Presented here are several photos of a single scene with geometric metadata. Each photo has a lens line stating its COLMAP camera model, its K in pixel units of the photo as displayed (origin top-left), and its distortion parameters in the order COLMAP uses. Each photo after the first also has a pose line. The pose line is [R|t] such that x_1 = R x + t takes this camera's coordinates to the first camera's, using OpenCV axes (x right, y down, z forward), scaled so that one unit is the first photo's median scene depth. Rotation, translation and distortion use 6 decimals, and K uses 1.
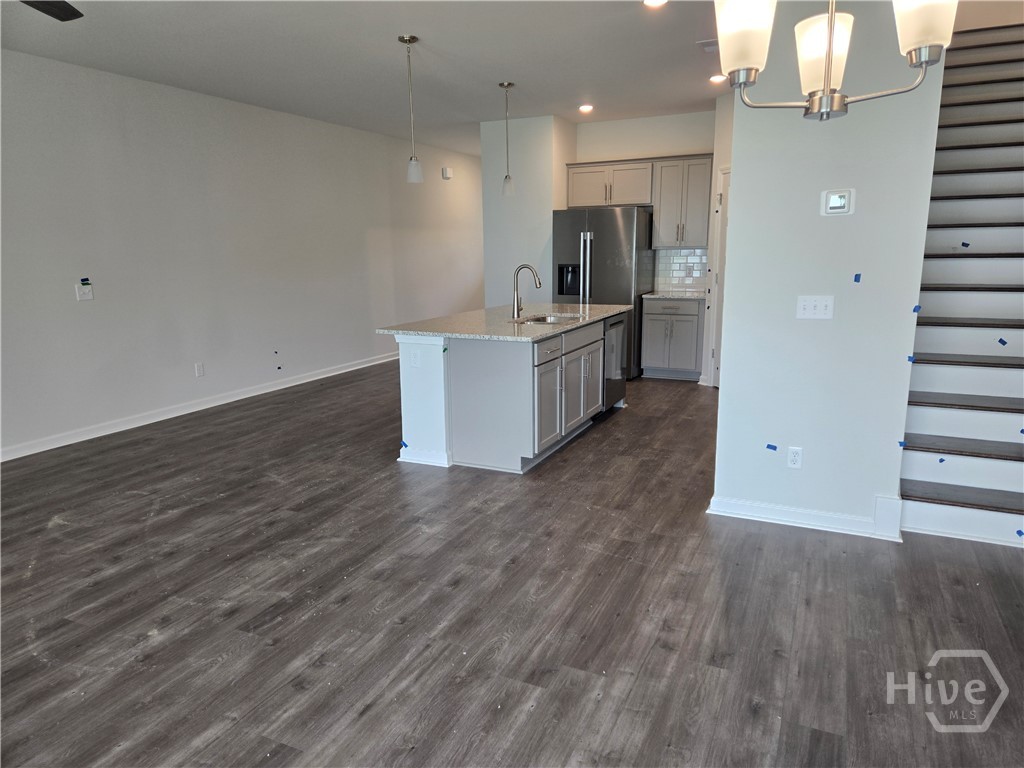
lens RADIAL K [[683.3, 0, 507.3], [0, 683.3, 380.5], [0, 0, 1]] dist [0.046151, -0.028113]
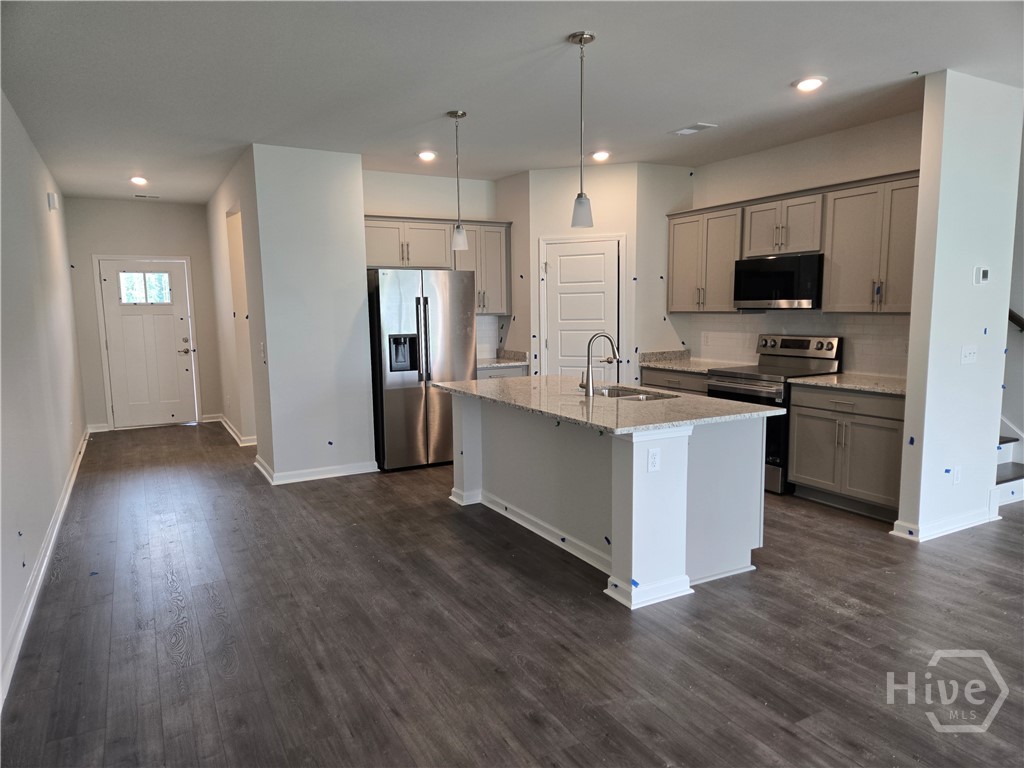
lens RADIAL K [[683.3, 0, 507.3], [0, 683.3, 391.1], [0, 0, 1]] dist [0.046151, -0.028113]
pose [[0.597997, -0.098599, 0.795410, -0.845278], [0.164643, 0.986352, -0.001512, -0.137383], [-0.784406, 0.131863, 0.606069, 0.689751]]
